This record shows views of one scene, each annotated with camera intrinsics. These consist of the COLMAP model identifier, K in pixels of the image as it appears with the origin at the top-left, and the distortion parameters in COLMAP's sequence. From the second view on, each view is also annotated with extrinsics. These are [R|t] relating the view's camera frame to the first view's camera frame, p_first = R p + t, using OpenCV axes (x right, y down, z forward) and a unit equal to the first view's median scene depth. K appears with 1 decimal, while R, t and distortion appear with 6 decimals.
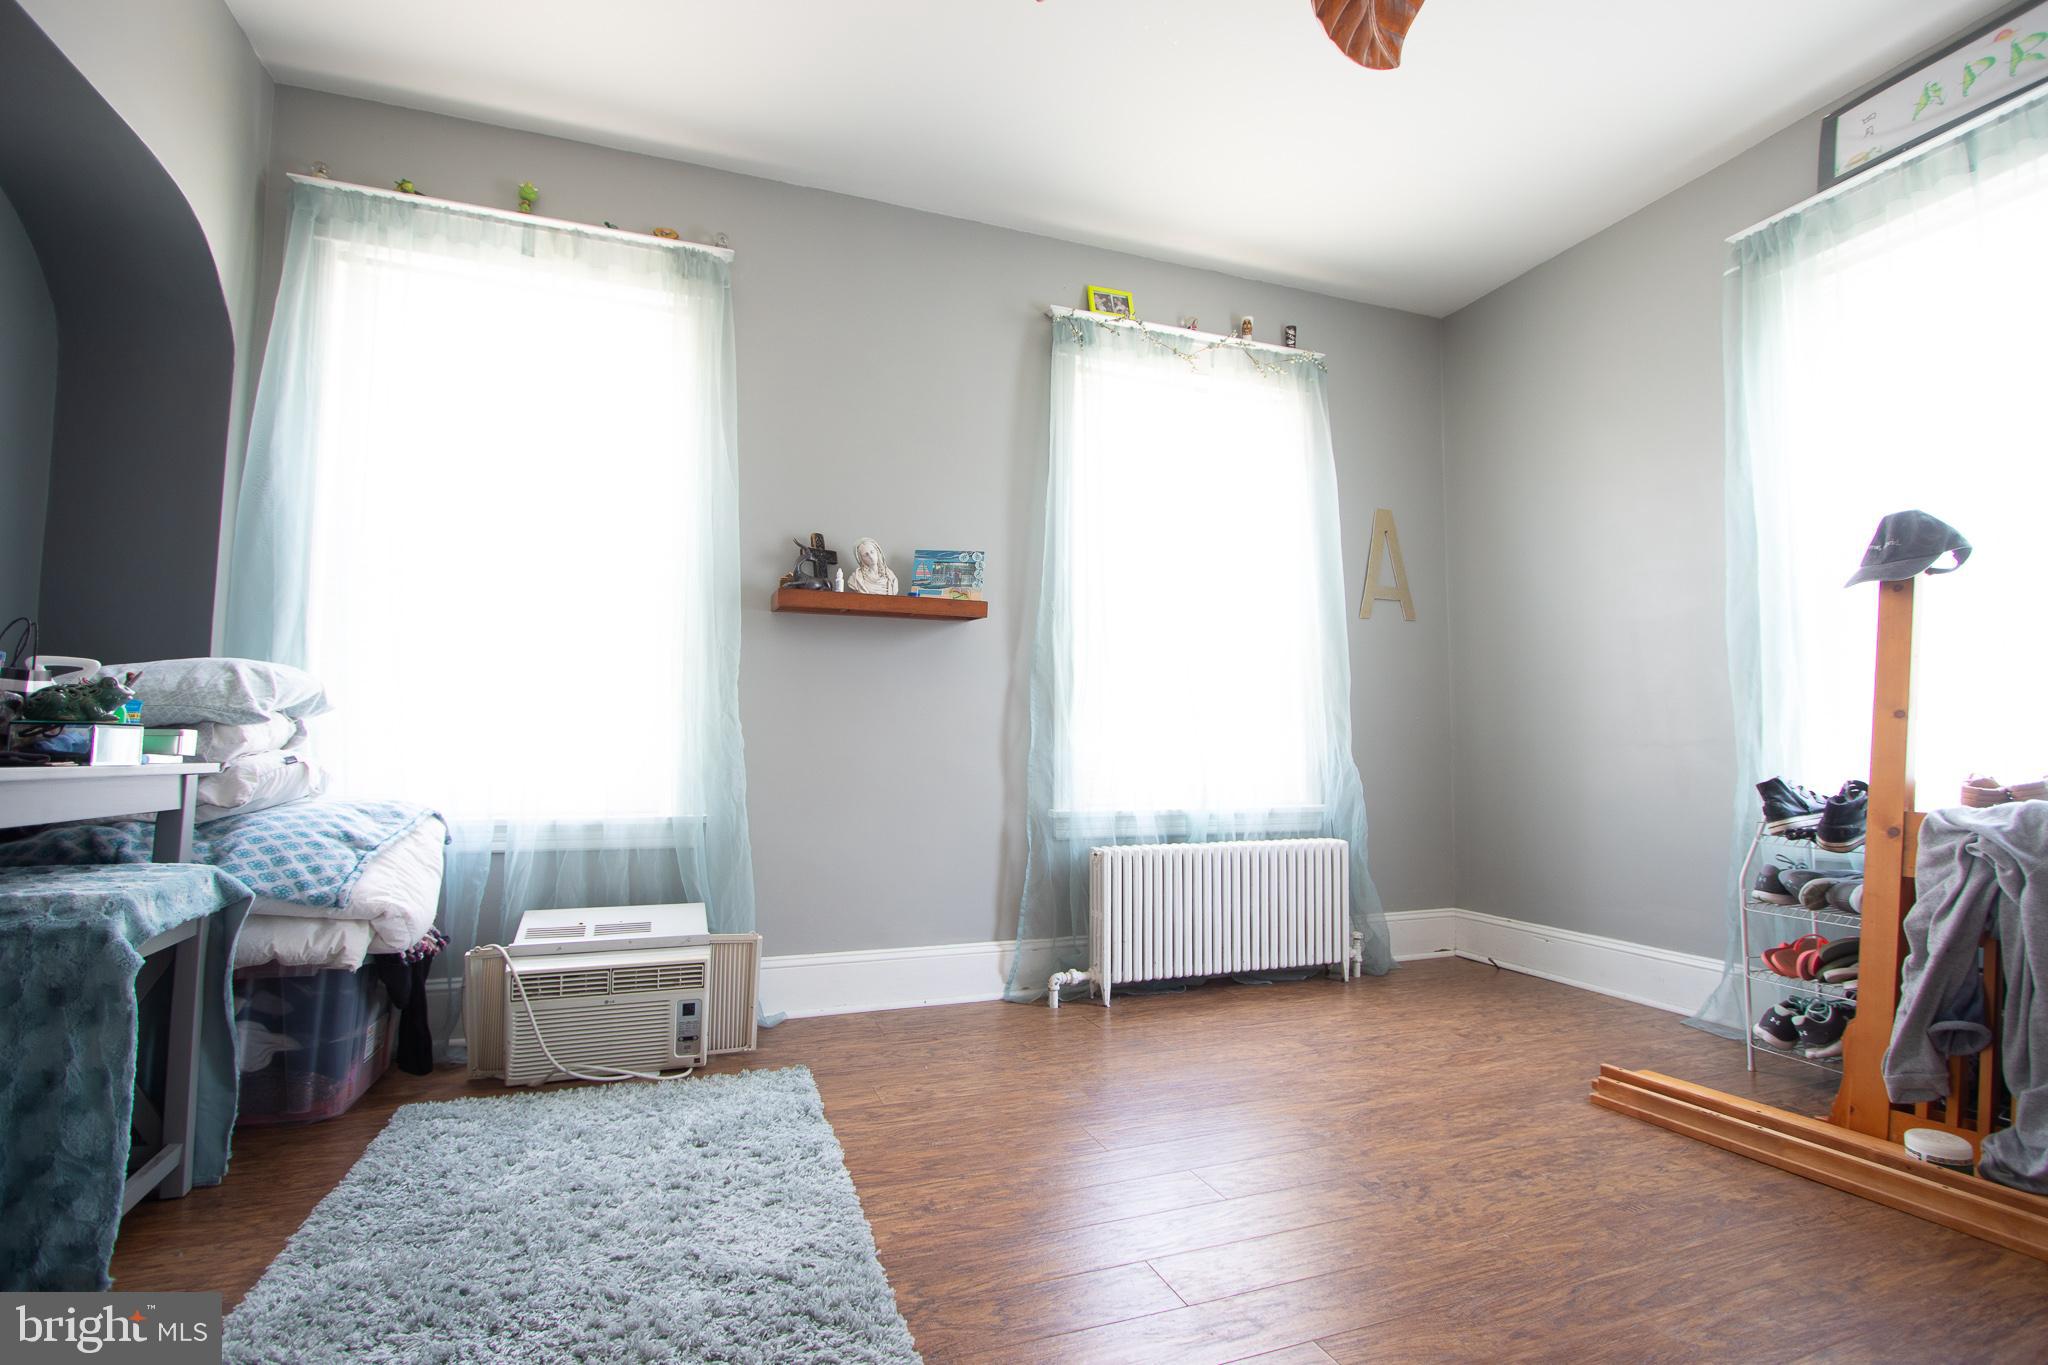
lens RADIAL K [[955.1, 0, 1025.4], [0, 955.1, 689.0], [0, 0, 1]] dist [-0.001161, 0.000176]
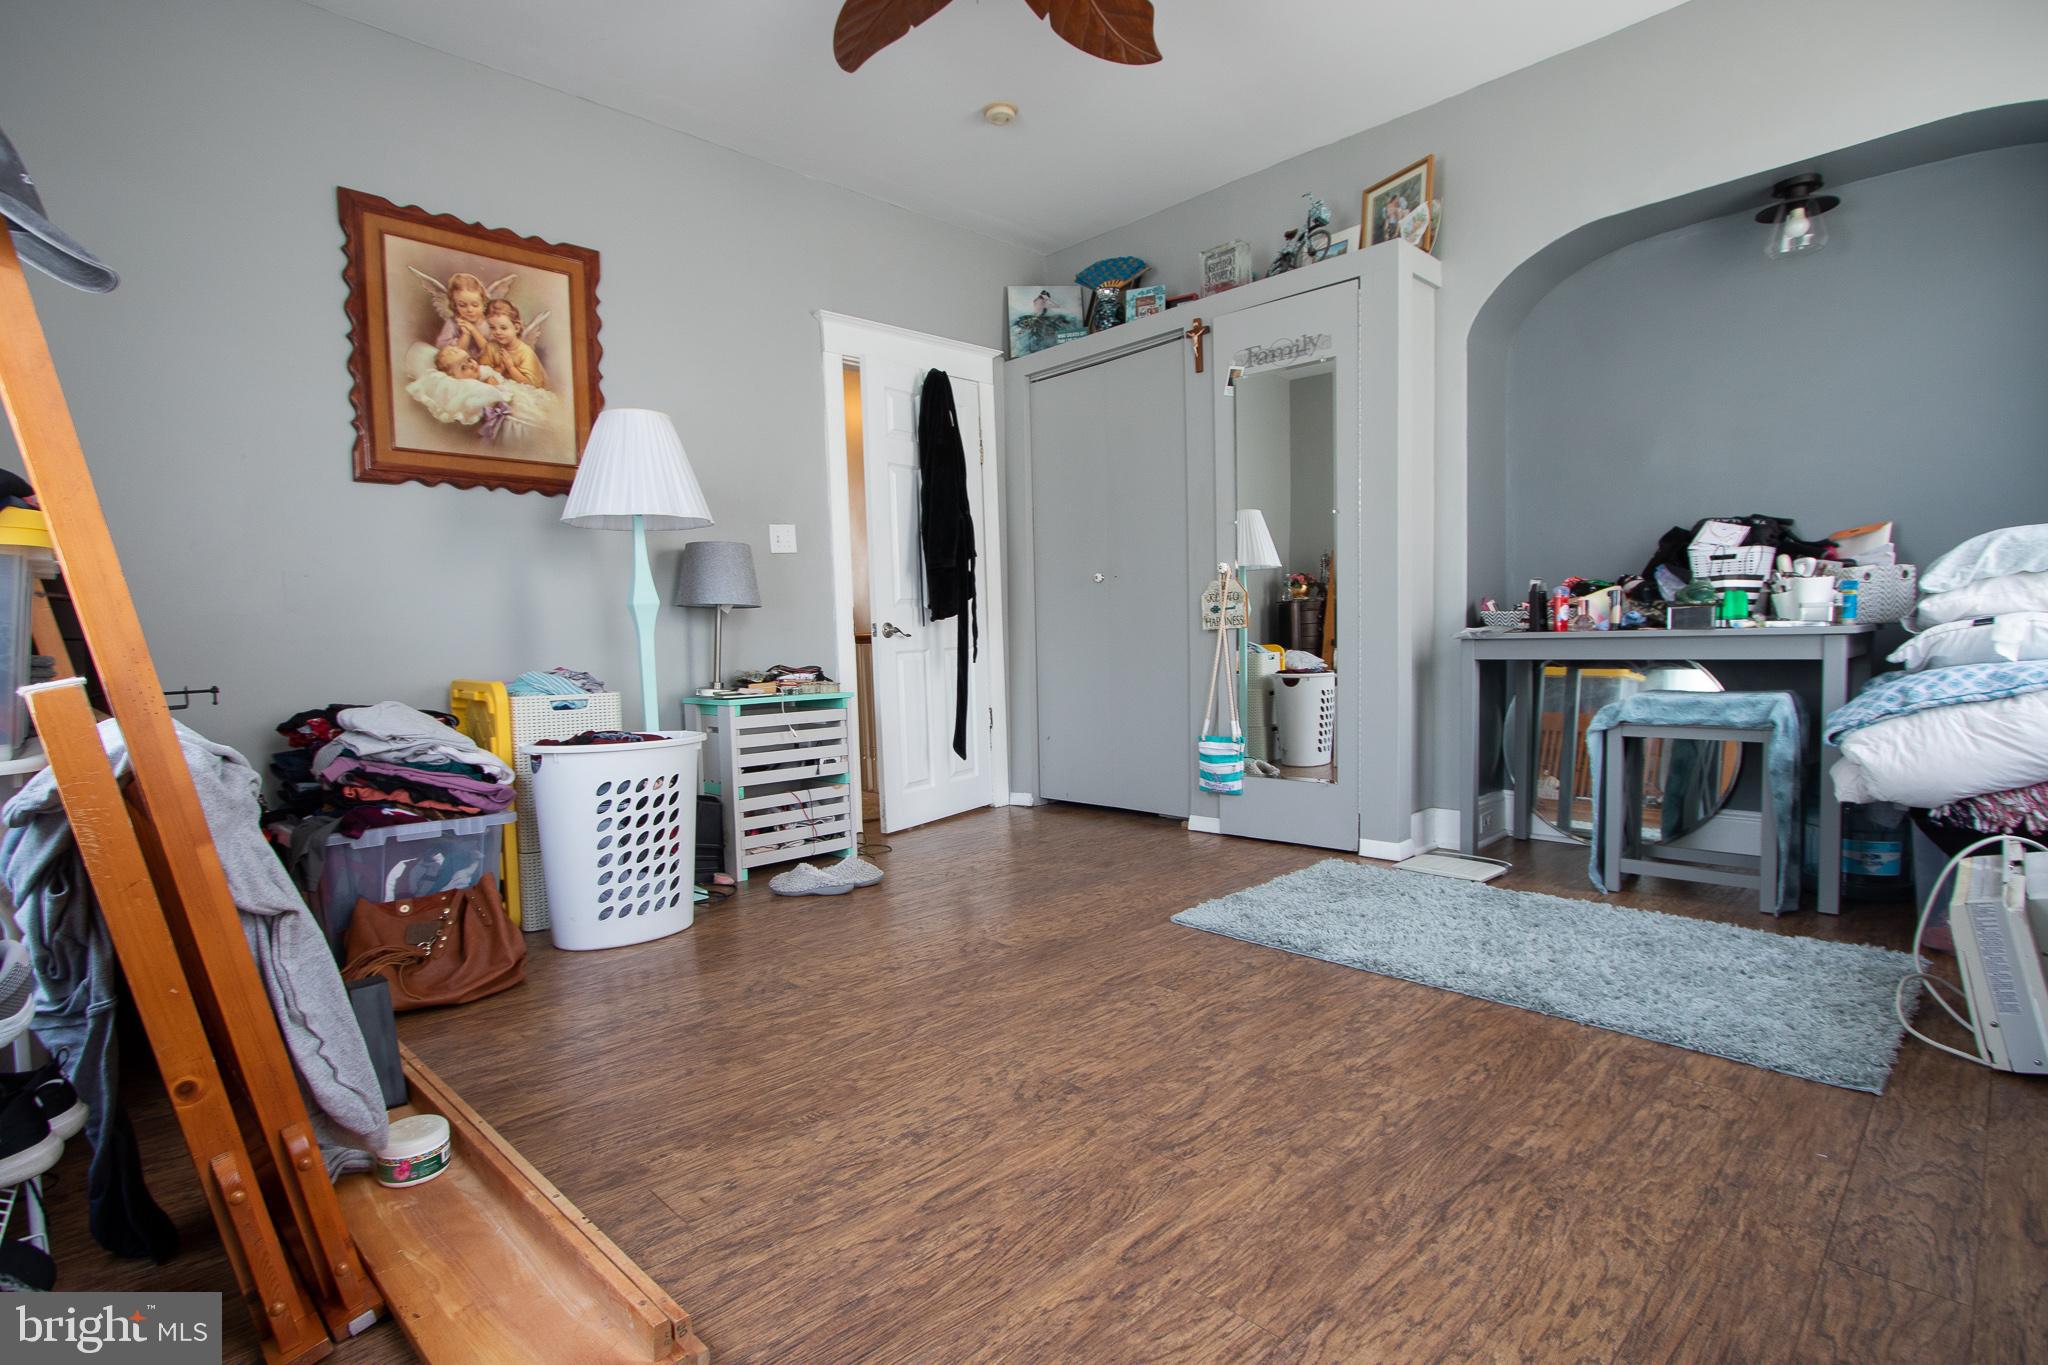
lens RADIAL K [[955.1, 0, 1020.7], [0, 955.1, 689.7], [0, 0, 1]] dist [-0.001161, 0.000176]
pose [[-0.911532, 0.035741, -0.409673, 0.717549], [0.045177, 0.998889, -0.013375, 0.129973], [0.408740, -0.030699, -0.912134, 1.704647]]
